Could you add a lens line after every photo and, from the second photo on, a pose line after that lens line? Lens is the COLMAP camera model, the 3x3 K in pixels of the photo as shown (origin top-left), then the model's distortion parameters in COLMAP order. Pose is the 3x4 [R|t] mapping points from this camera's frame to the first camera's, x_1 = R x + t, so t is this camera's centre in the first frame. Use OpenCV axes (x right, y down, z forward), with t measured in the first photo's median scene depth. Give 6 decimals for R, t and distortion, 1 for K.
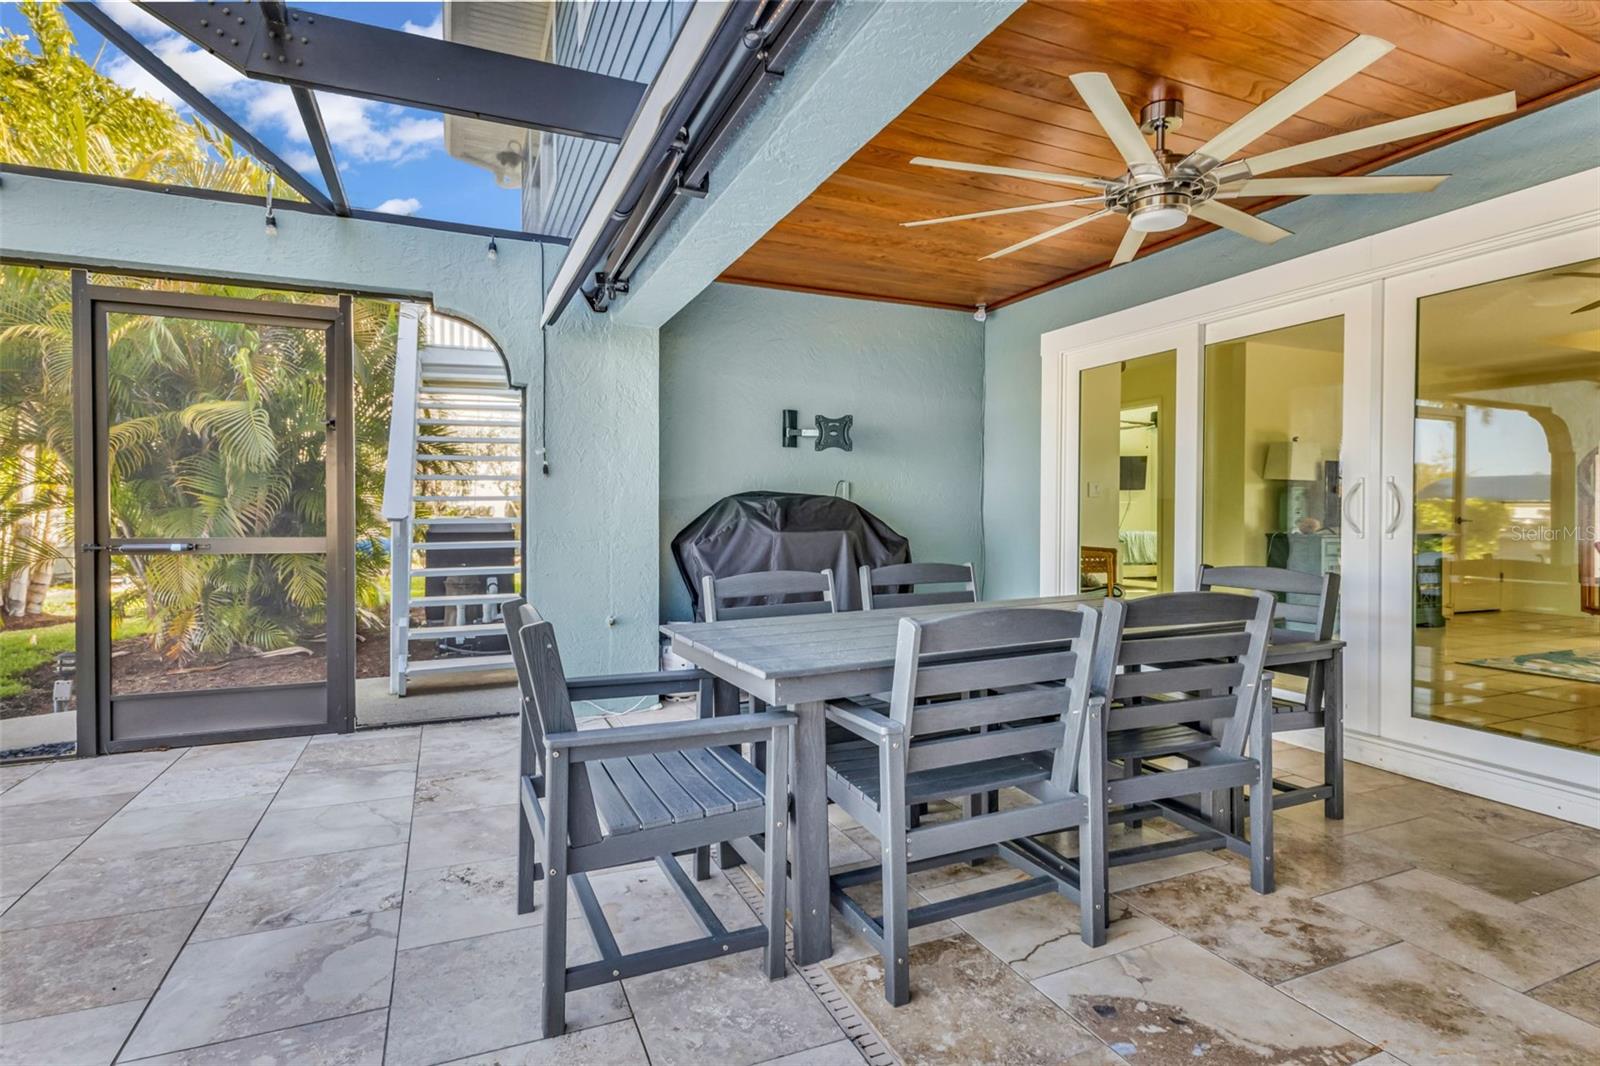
lens RADIAL K [[798.5, 0, 800.2], [0, 798.5, 526.1], [0, 0, 1]] dist [-0.001297, -0.000517]
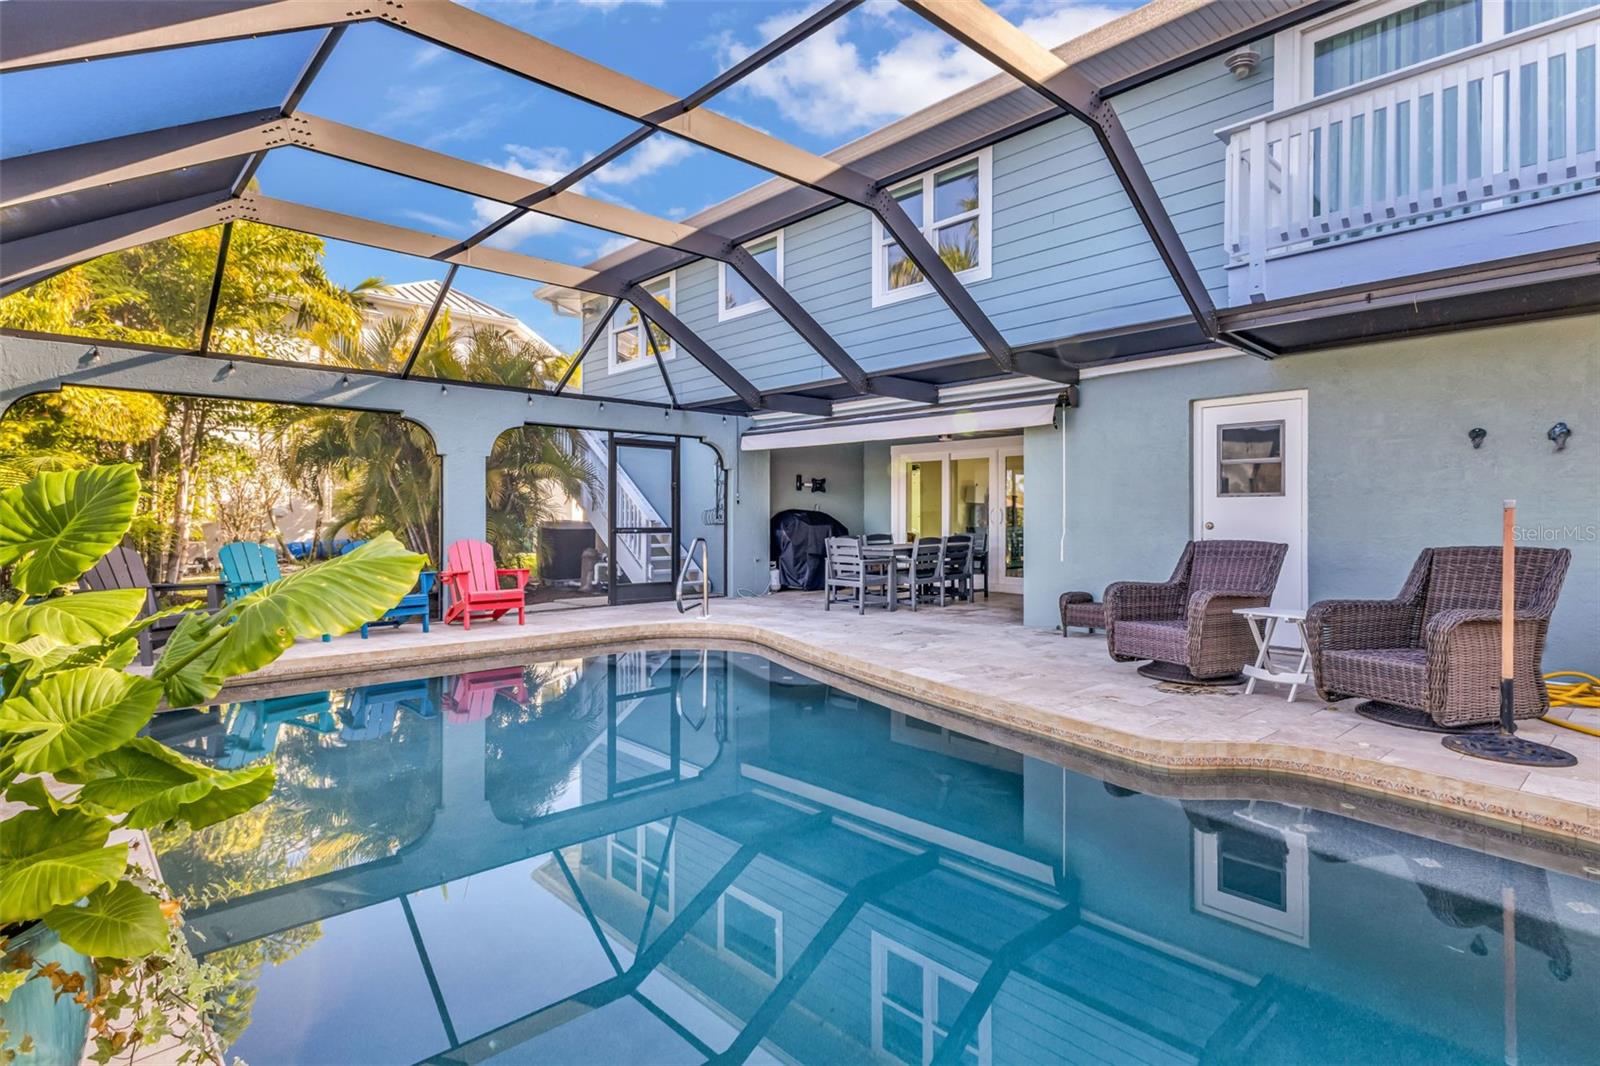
lens RADIAL K [[798.5, 0, 800.2], [0, 798.5, 526.1], [0, 0, 1]] dist [-0.001297, -0.000517]
pose [[0.943446, -0.000825, 0.331524, -0.854843], [0.001903, 0.999994, -0.002926, 0.020400], [-0.331520, 0.003392, 0.943442, -1.374848]]
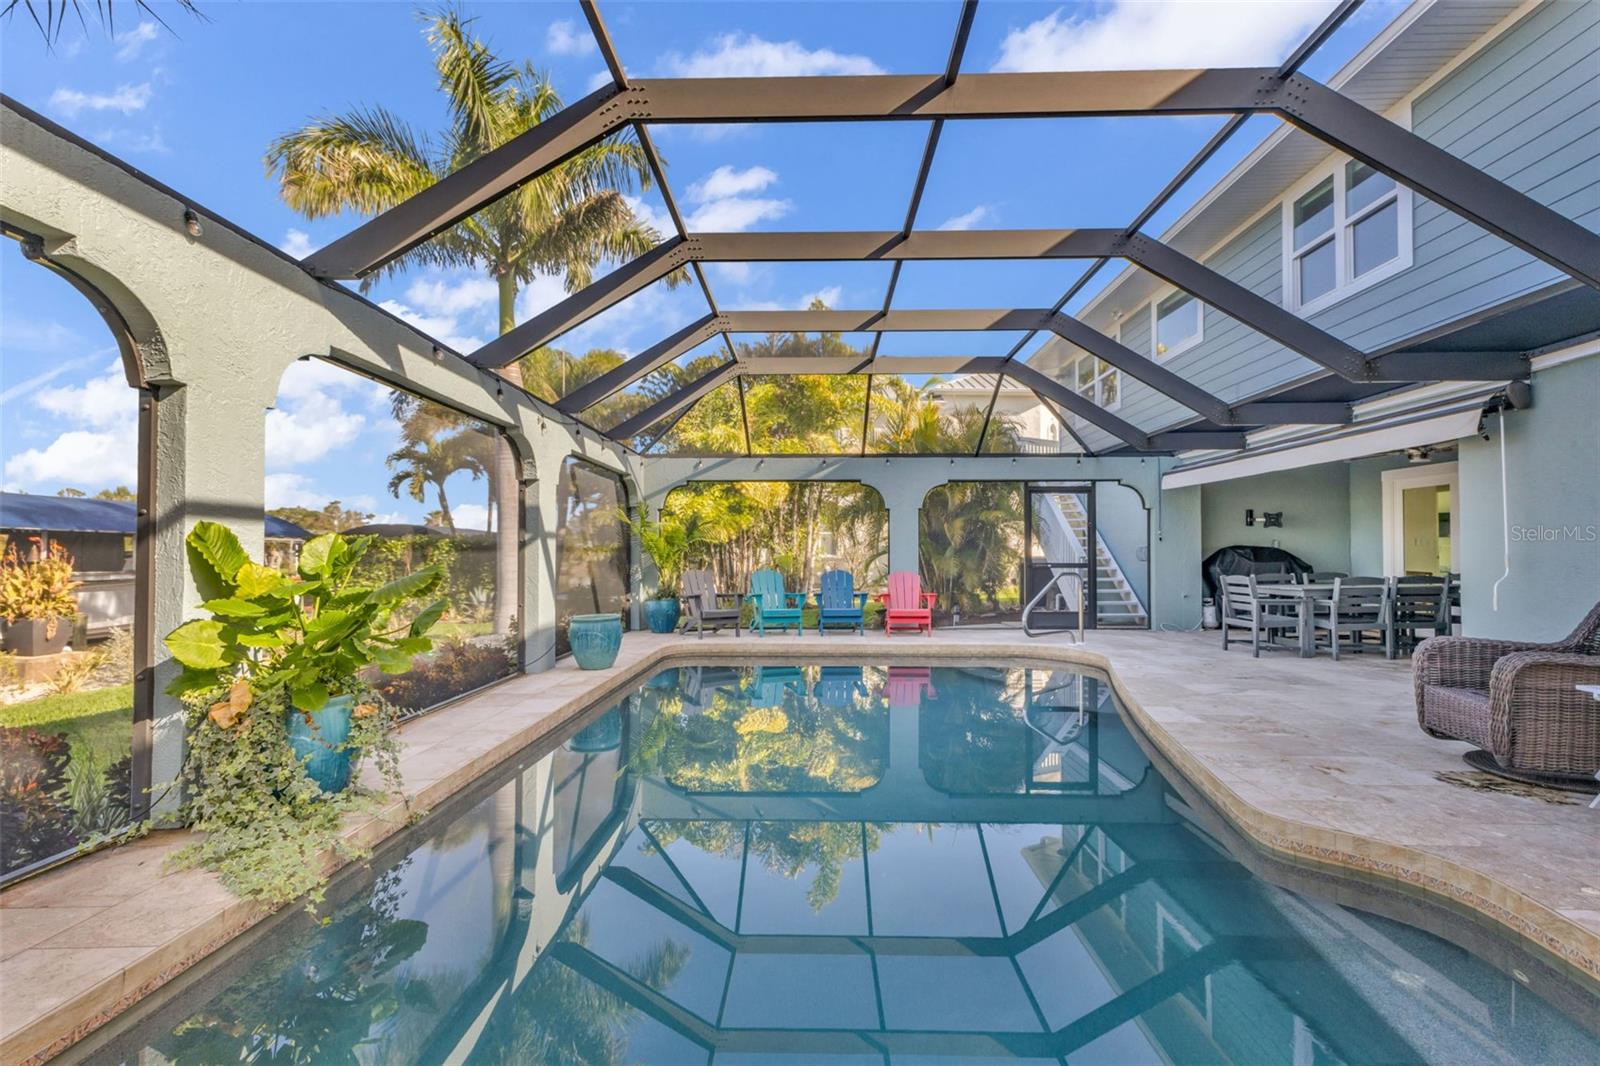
lens RADIAL K [[684.1, 0, 807.5], [0, 684.1, 551.0], [0, 0, 1]] dist [-0.002807, -0.000331]
pose [[0.908756, 0.000278, -0.417328, -0.371296], [-0.007506, 0.999849, -0.015679, 0.019291], [0.417260, 0.017381, 0.908621, -1.442822]]
